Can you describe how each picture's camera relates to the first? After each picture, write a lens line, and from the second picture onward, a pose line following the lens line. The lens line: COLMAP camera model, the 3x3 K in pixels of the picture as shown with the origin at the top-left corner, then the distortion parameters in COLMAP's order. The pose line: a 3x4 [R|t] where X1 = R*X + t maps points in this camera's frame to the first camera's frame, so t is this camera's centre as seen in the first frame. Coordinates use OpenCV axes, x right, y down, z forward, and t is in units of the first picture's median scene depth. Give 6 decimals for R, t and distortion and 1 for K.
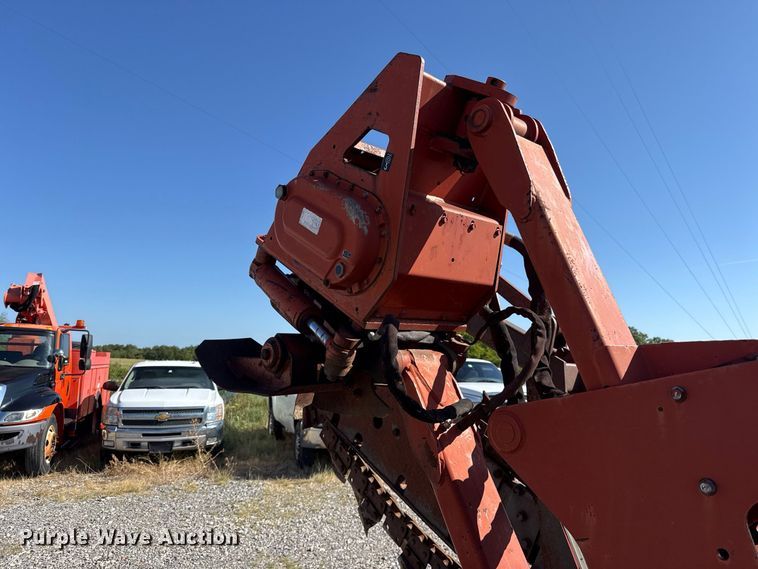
lens RADIAL K [[539.1, 0, 374.7], [0, 539.1, 288.4], [0, 0, 1]] dist [0.044367, -0.051589]
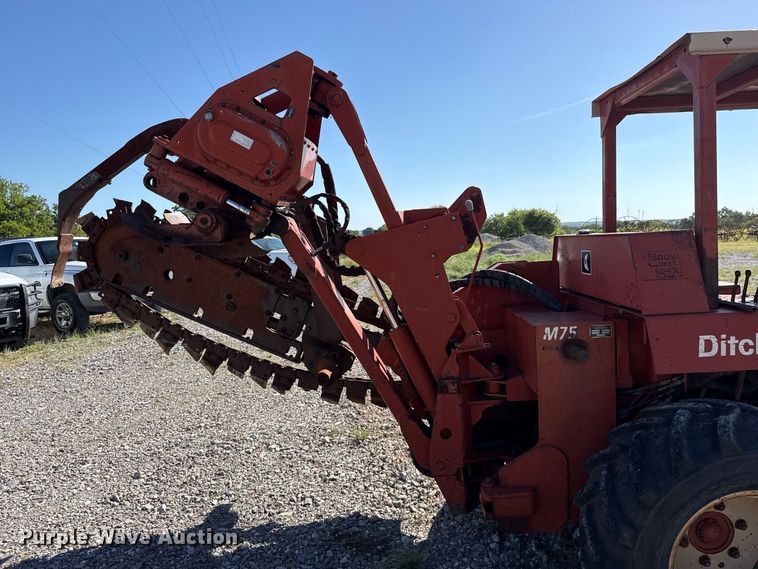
lens RADIAL K [[539.1, 0, 384.3], [0, 539.1, 283.6], [0, 0, 1]] dist [0.044367, -0.051589]
pose [[0.705569, -0.109805, 0.700082, -0.168220], [-0.045781, 0.978795, 0.199659, -0.007184], [-0.707161, -0.172924, 0.685581, -0.089697]]
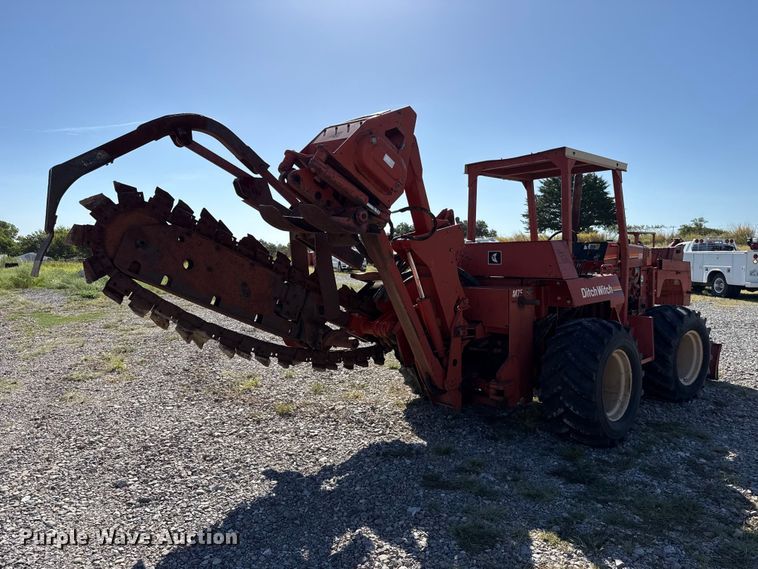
lens RADIAL K [[539.1, 0, 379.6], [0, 539.1, 288.6], [0, 0, 1]] dist [0.044367, -0.051589]
pose [[0.001020, -0.088937, 0.996037, -0.410312], [-0.137766, 0.986527, 0.088229, 0.036404], [-0.990464, -0.137310, -0.011246, 0.159983]]
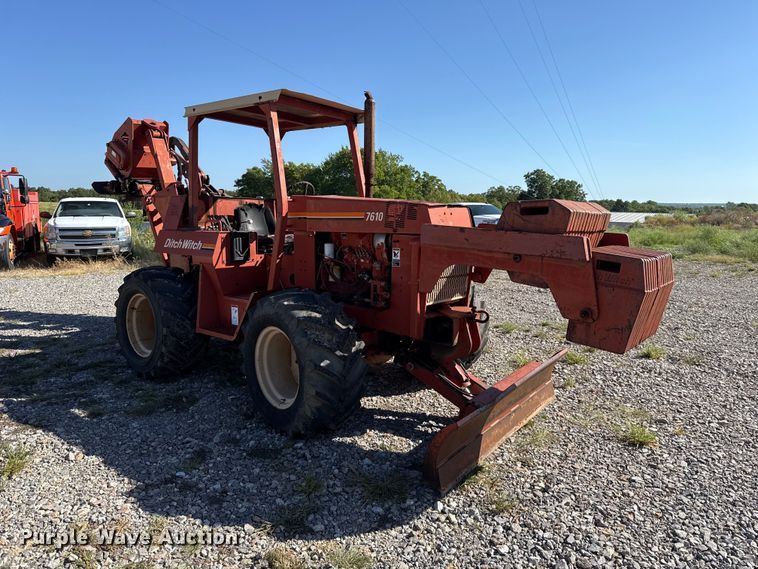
lens RADIAL K [[539.1, 0, 375.7], [0, 539.1, 283.8], [0, 0, 1]] dist [0.044367, -0.051589]
pose [[0.992605, -0.024828, 0.118826, 0.227195], [-0.008983, 0.961156, 0.275860, -0.055232], [-0.121060, -0.274888, 0.953825, -0.590876]]
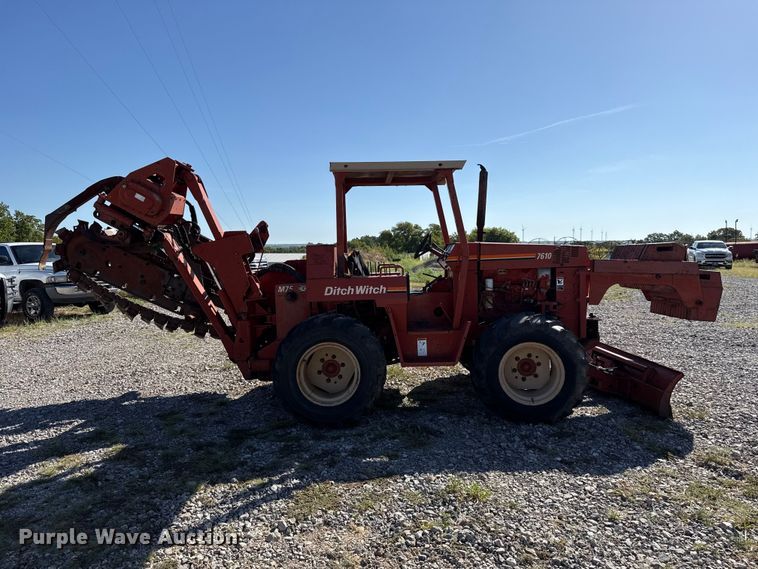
lens RADIAL K [[539.1, 0, 383.5], [0, 539.1, 277.2], [0, 0, 1]] dist [0.044367, -0.051589]
pose [[0.668768, -0.069085, 0.740254, -0.285788], [-0.073658, 0.984618, 0.158435, -0.047991], [-0.739814, -0.160482, 0.653392, -0.435436]]
